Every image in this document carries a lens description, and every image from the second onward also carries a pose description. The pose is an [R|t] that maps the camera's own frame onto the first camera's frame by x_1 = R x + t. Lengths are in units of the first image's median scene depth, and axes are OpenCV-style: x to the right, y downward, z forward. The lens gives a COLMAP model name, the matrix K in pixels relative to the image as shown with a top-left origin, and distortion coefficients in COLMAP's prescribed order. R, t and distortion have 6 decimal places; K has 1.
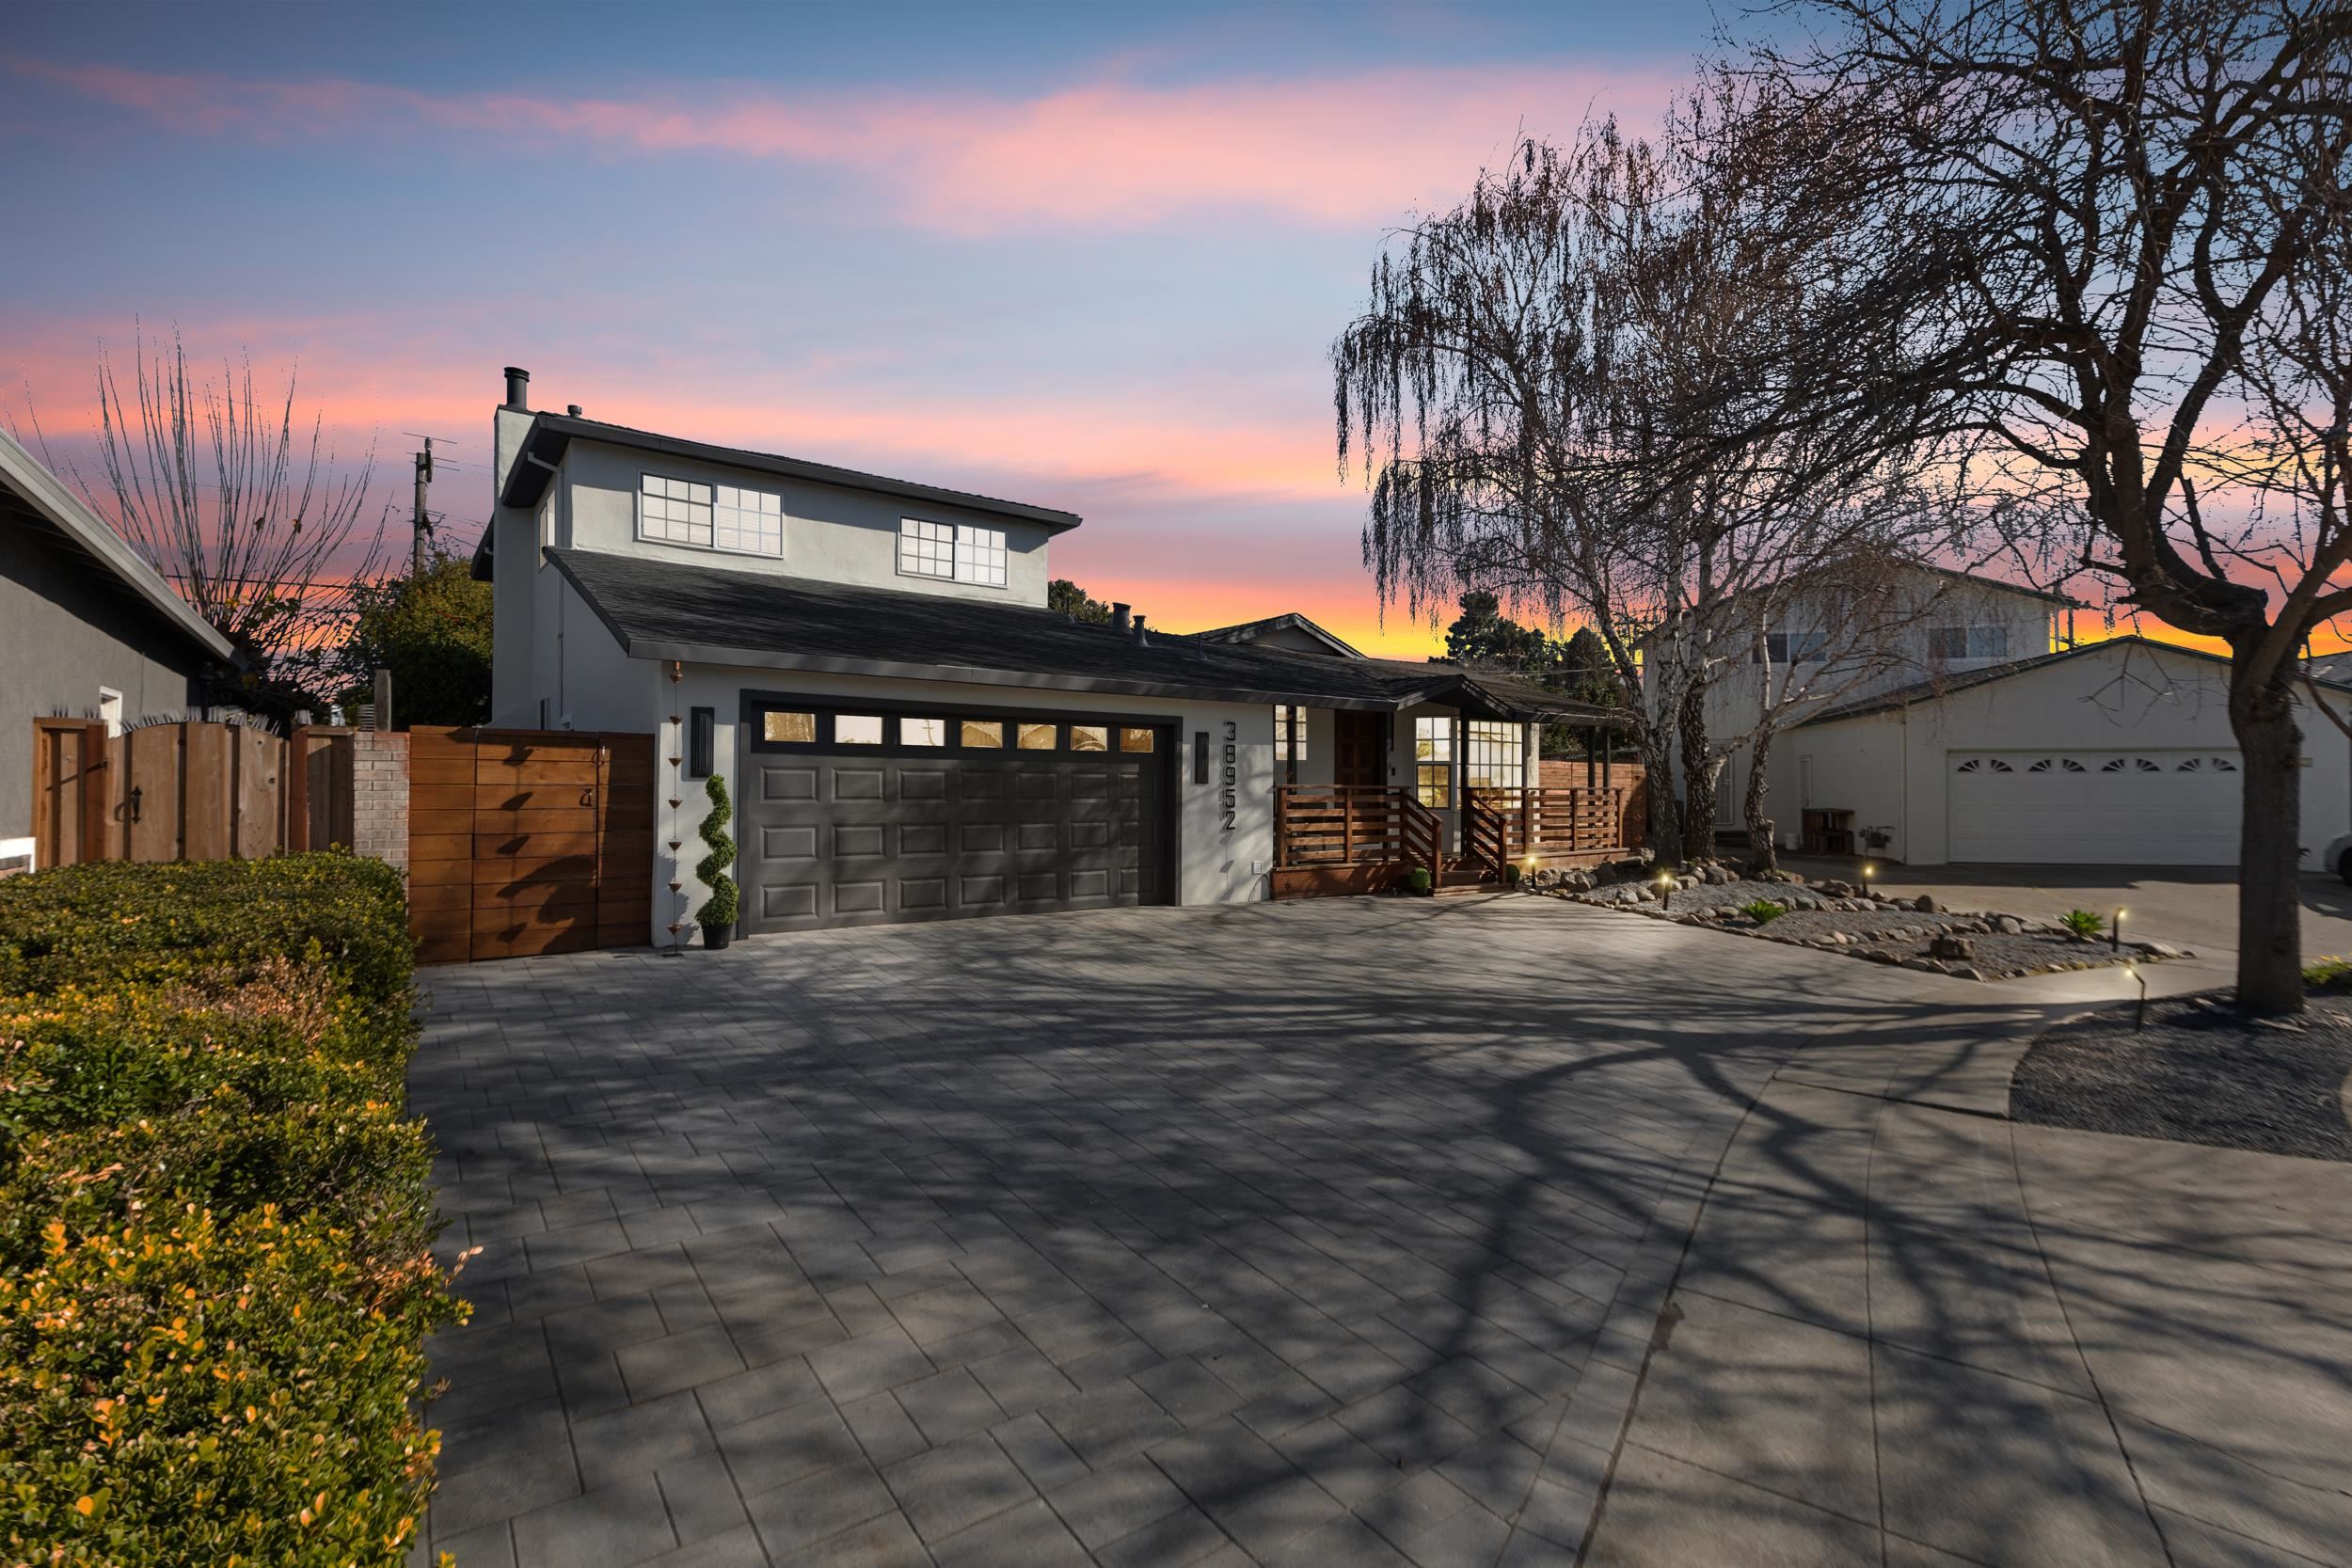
lens RADIAL K [[1058.5, 0, 1184.4], [0, 1058.5, 771.2], [0, 0, 1]] dist [0.002994, 0.000075]
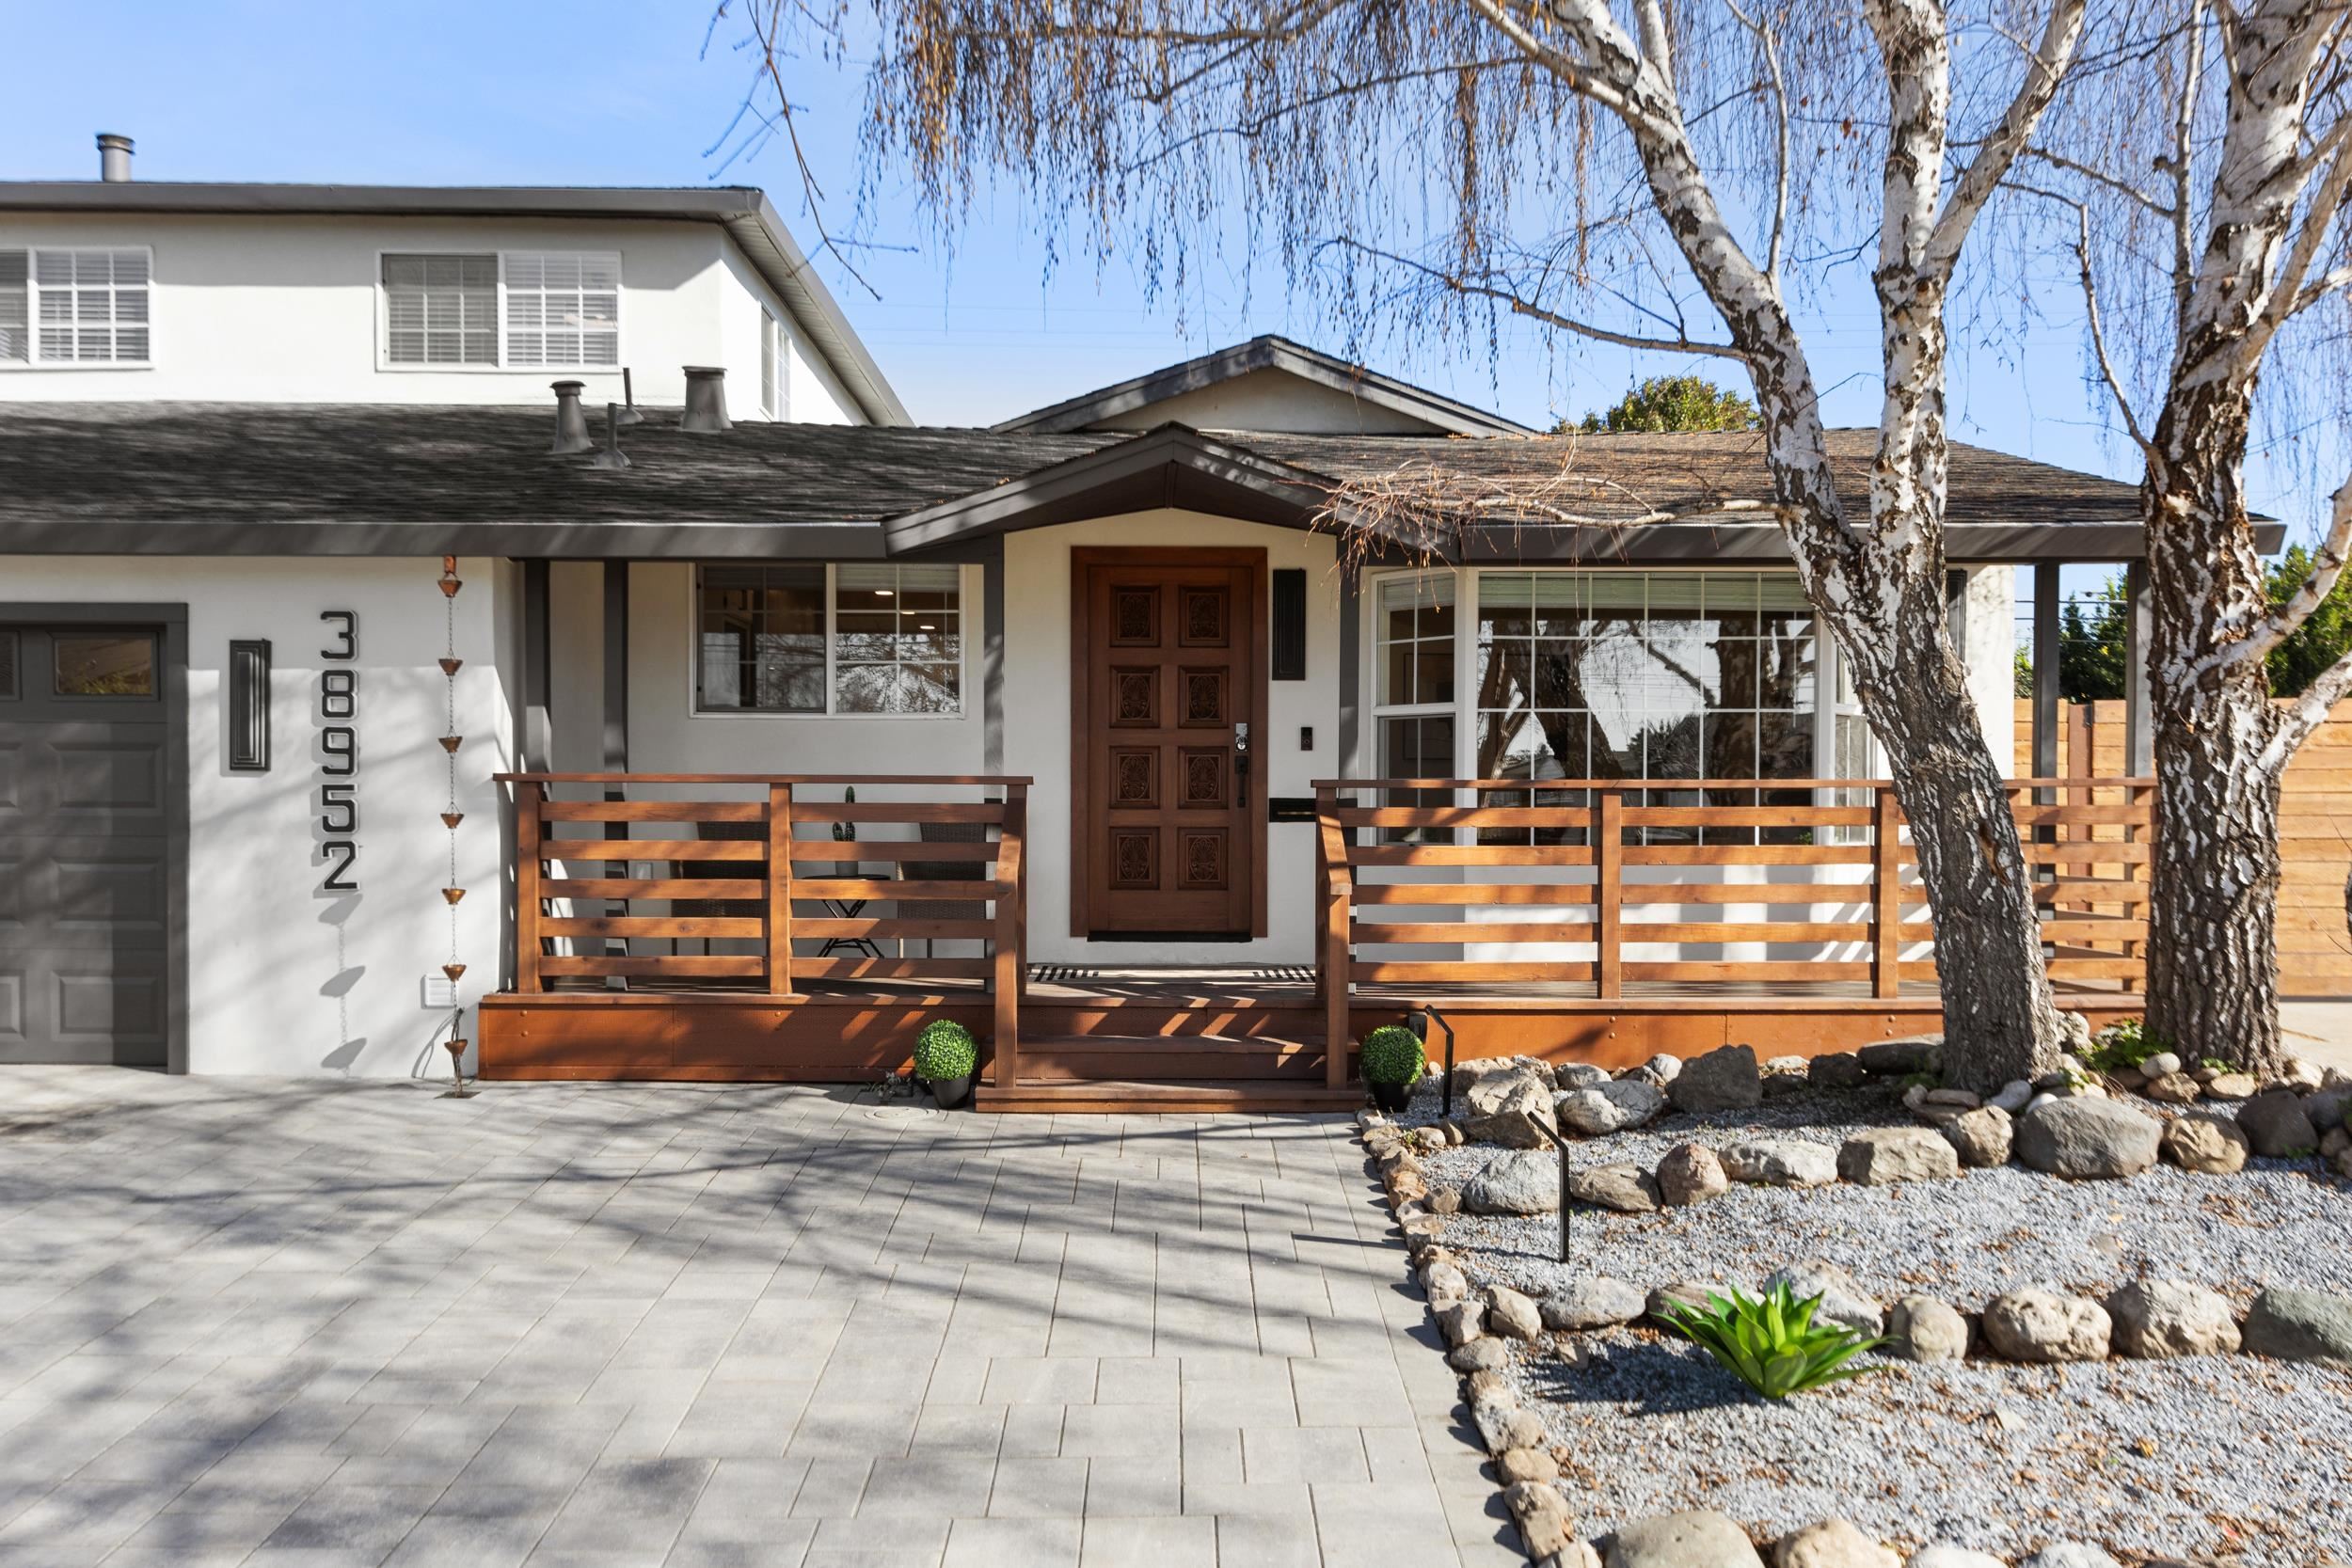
lens RADIAL K [[1844.4, 0, 1170.5], [0, 1844.4, 821.6], [0, 0, 1]] dist [0.005731, 0.000488]
pose [[0.805467, 0.000309, -0.592640, 0.691154], [0.011231, 0.999812, 0.015784, 0.023590], [0.592534, -0.019370, 0.805313, 0.635104]]
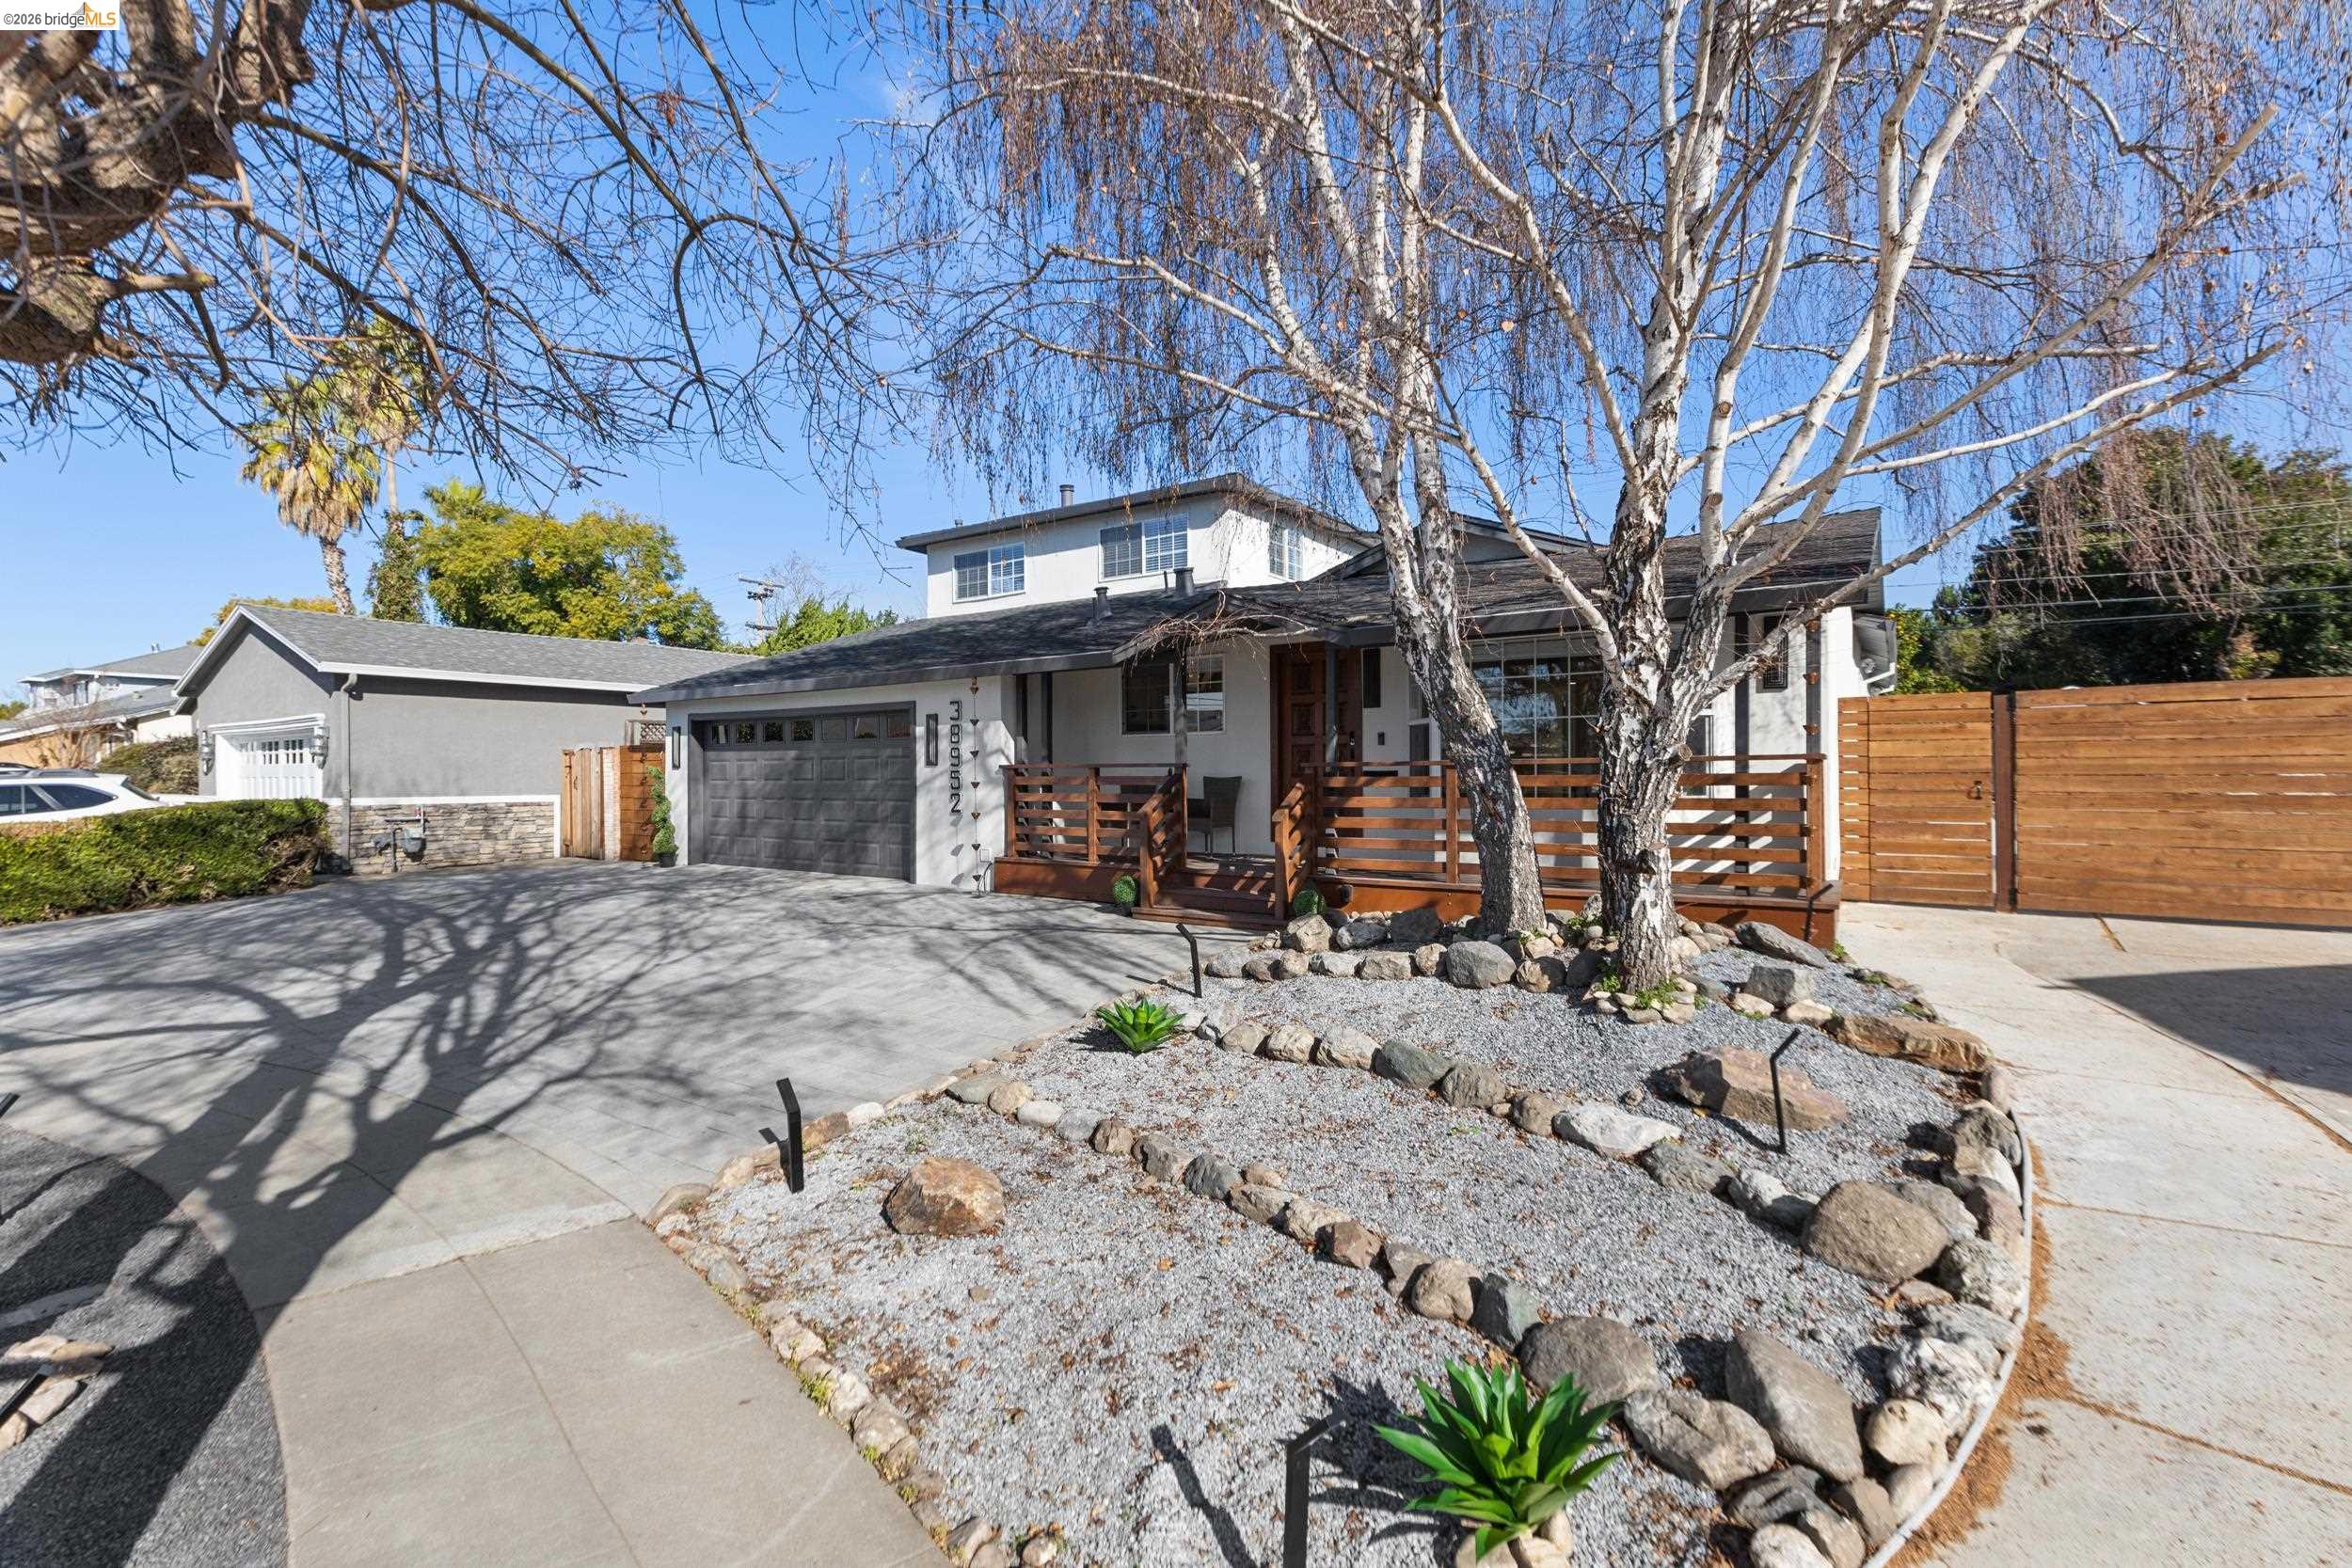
lens RADIAL K [[1092.1, 0, 1171.2], [0, 1092.1, 748.5], [0, 0, 1]] dist [-0.000791, -0.000389]
pose [[0.289849, -0.028478, -0.956649, 1.060616], [0.024261, 0.999455, -0.022402, 0.024302], [0.956765, -0.016716, 0.290381, 0.899013]]
